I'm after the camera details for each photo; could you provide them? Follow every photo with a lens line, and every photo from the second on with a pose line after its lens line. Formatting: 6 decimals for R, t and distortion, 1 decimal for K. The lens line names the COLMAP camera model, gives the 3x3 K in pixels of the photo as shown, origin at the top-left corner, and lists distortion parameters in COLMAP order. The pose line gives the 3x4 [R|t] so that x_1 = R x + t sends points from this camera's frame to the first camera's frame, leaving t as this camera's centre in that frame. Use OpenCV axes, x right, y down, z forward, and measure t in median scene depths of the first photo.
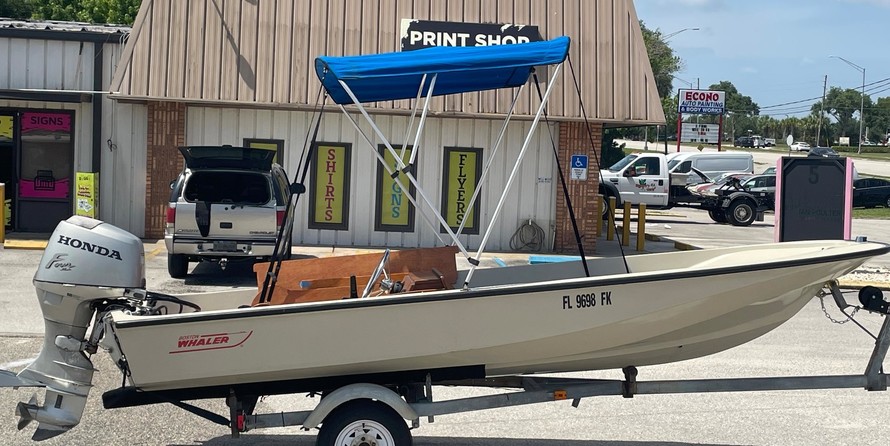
lens RADIAL K [[1326.6, 0, 458.3], [0, 1326.6, 223.9], [0, 0, 1]] dist [0.173629, -0.394935]
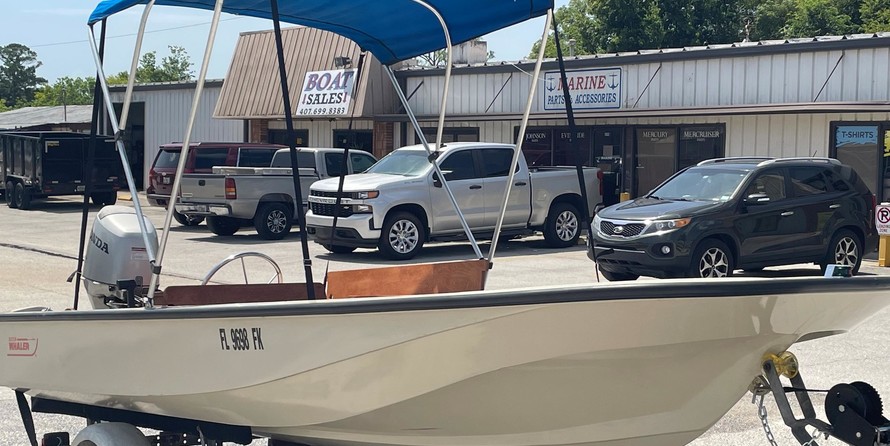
lens RADIAL K [[1326.6, 0, 458.3], [0, 1326.6, 223.9], [0, 0, 1]] dist [0.173629, -0.394935]
pose [[0.540367, 0.015783, -0.841282, 0.277147], [-0.040307, 0.999162, -0.007145, 0.001532], [0.840464, 0.037770, 0.540550, 0.303368]]
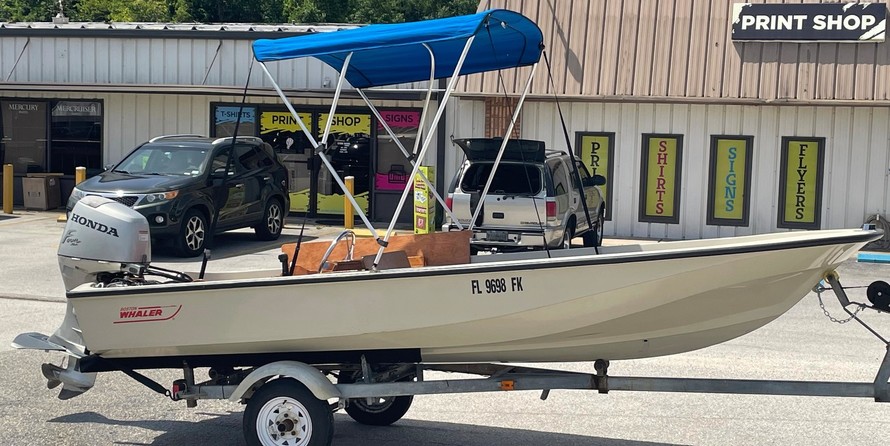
lens RADIAL K [[1326.6, 0, 458.3], [0, 1326.6, 223.9], [0, 0, 1]] dist [0.173629, -0.394935]
pose [[0.929760, 0.011692, -0.367979, 0.171680], [-0.011120, 0.999931, 0.003674, 0.004138], [0.367997, 0.000676, 0.929827, 0.042232]]
